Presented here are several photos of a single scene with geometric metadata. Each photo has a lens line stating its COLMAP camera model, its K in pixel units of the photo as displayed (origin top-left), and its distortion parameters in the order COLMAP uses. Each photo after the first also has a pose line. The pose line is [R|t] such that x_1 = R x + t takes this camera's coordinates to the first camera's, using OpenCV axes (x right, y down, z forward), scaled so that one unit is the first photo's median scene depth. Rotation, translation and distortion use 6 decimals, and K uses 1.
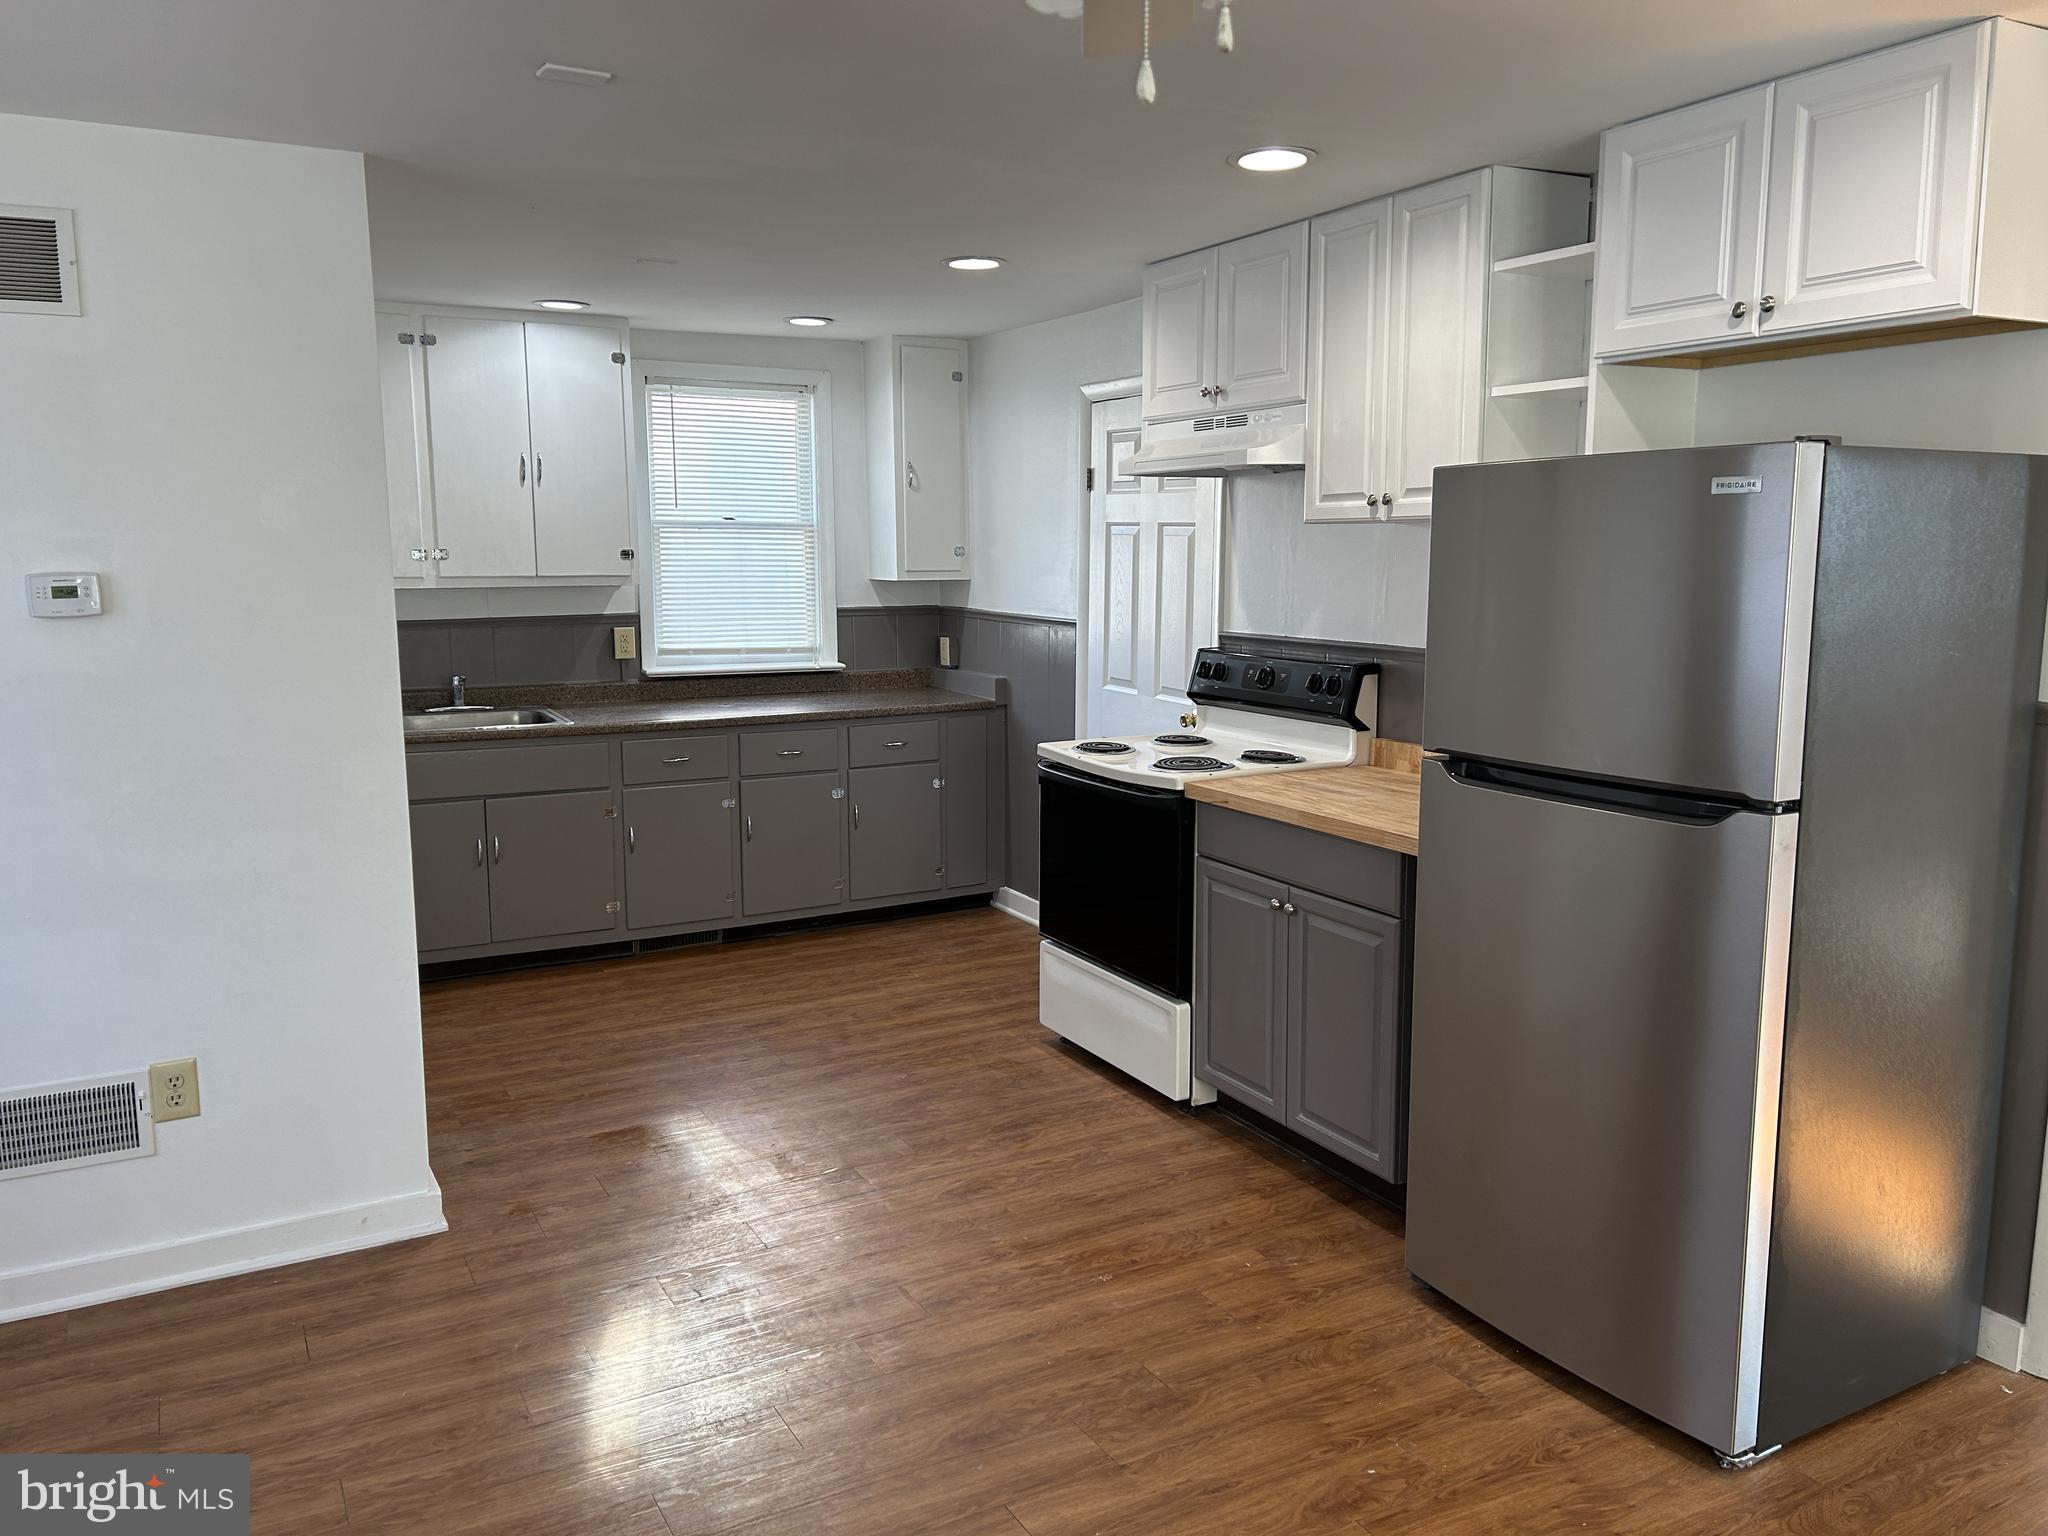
lens RADIAL K [[1532.4, 0, 1028.1], [0, 1532.4, 764.3], [0, 0, 1]] dist [0.049775, -0.053573]
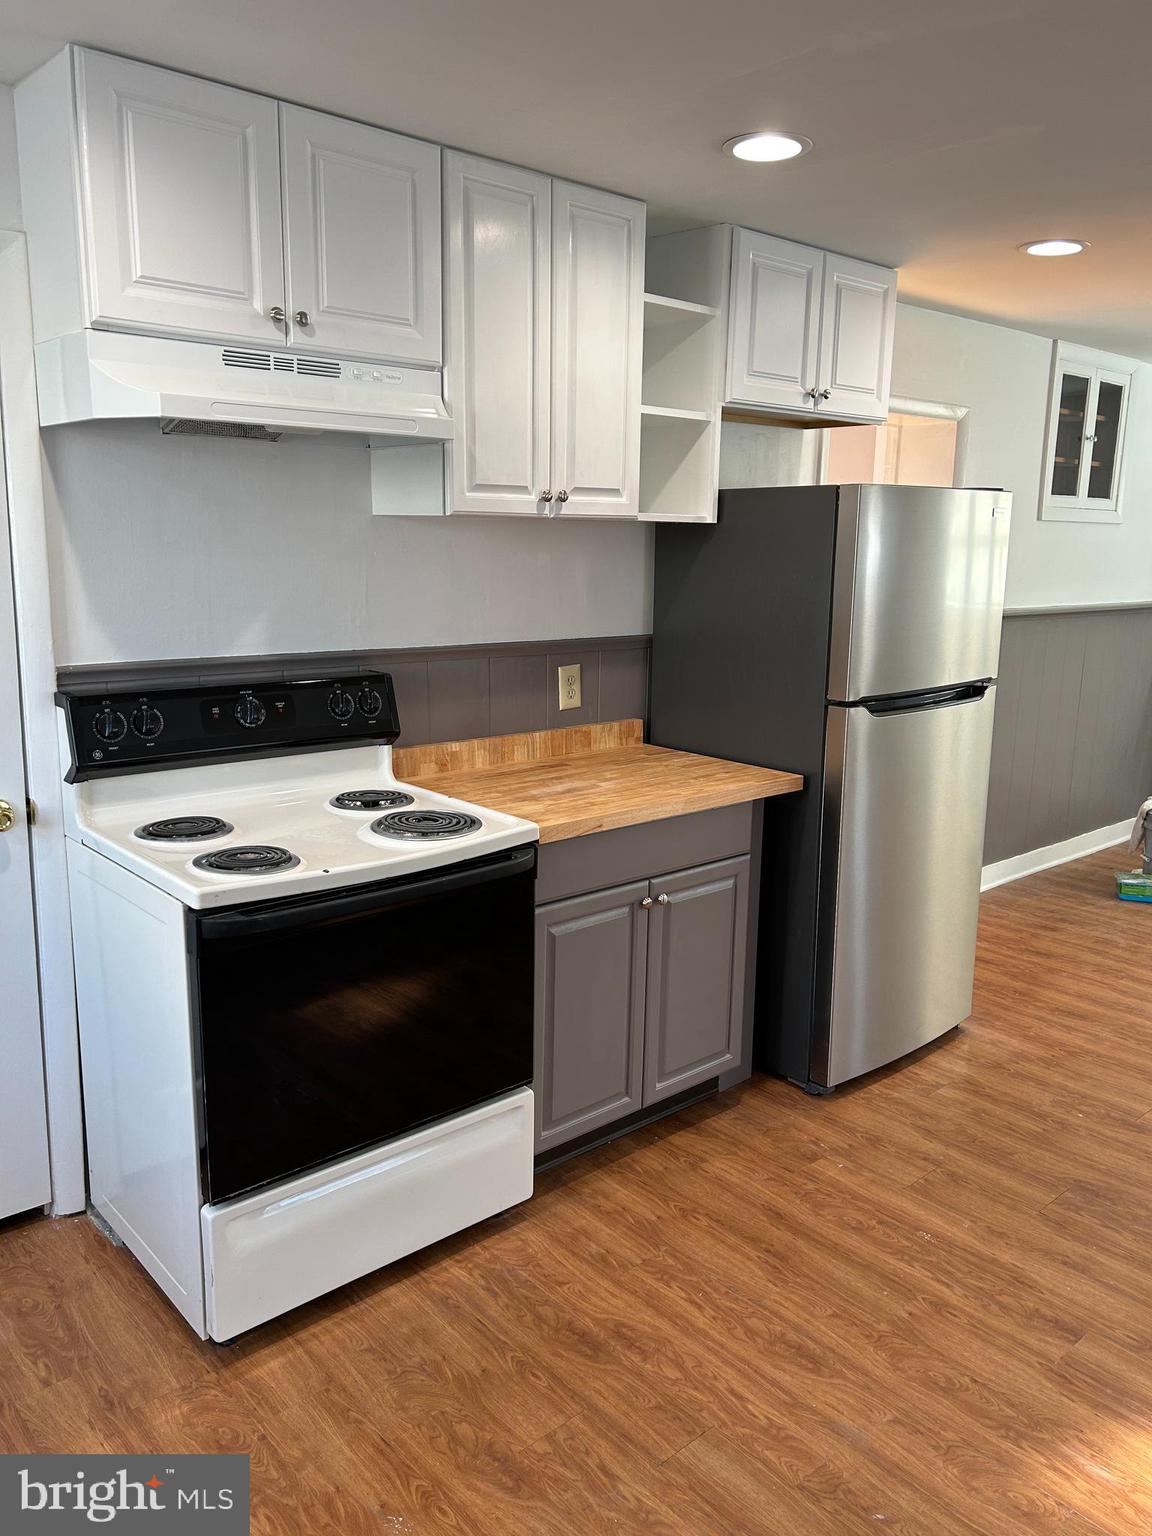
lens RADIAL K [[1149.3, 0, 583.1], [0, 1149.3, 773.2], [0, 0, 1]] dist [0.049775, -0.053573]
pose [[-0.225199, -0.199934, 0.953578, -0.520883], [0.125475, 0.964618, 0.231881, -0.168631], [-0.966200, 0.171870, -0.192144, 1.150272]]
